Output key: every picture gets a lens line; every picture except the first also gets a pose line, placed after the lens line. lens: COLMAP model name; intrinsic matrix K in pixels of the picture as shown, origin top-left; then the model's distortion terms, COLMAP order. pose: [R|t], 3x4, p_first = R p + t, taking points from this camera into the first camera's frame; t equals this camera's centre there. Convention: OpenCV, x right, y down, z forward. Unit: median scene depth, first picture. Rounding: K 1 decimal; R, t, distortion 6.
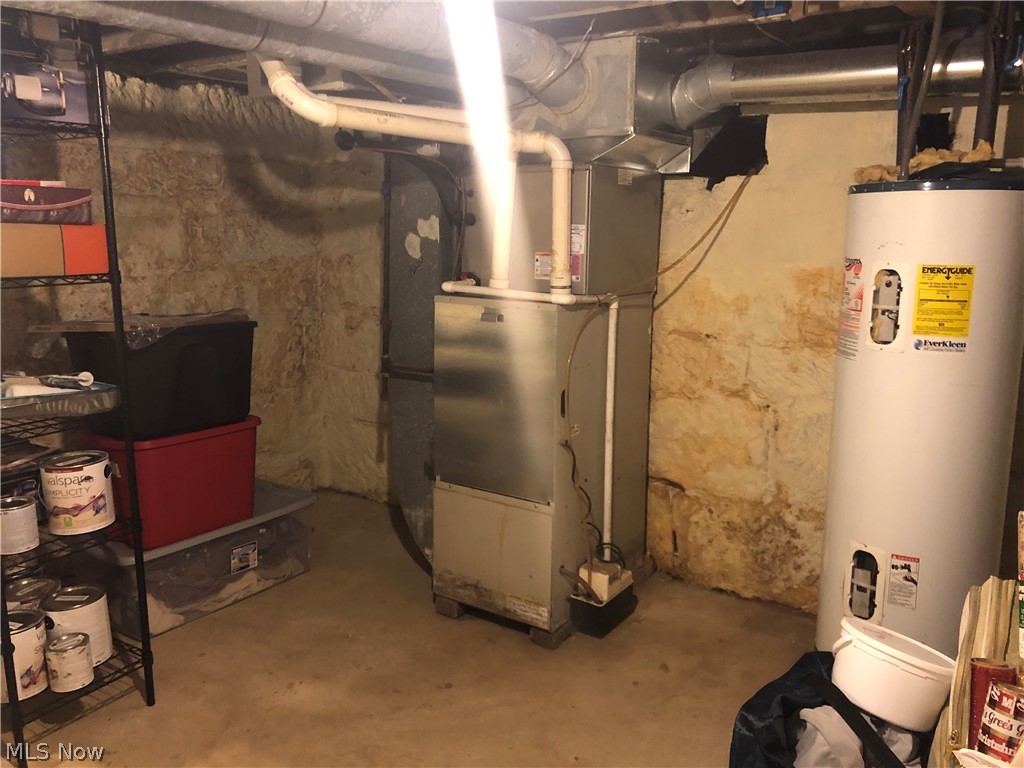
lens RADIAL K [[840.6, 0, 512.3], [0, 840.6, 380.8], [0, 0, 1]] dist [0.047878, -0.055917]
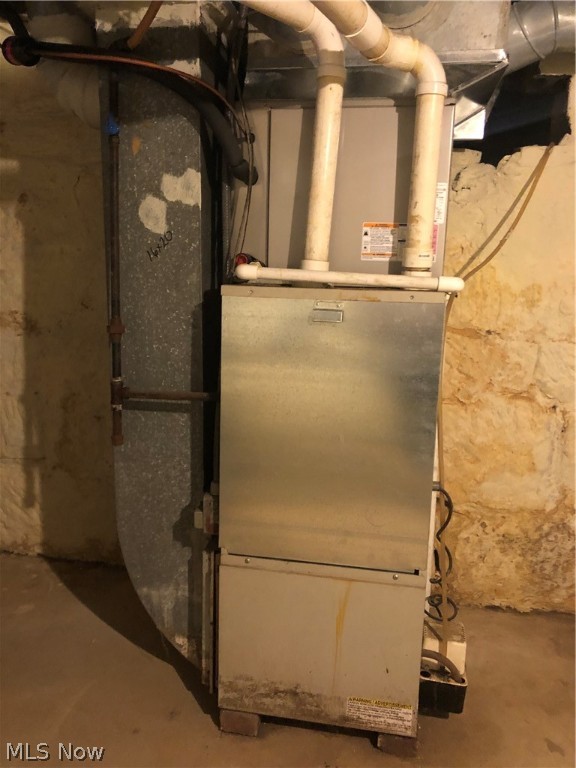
lens RADIAL K [[630.5, 0, 287.9], [0, 630.5, 387.7], [0, 0, 1]] dist [0.047878, -0.055917]
pose [[0.909602, -0.071536, 0.409276, -0.235082], [0.060674, 0.997376, 0.039482, -0.034389], [-0.411027, -0.011080, 0.911556, 0.480239]]
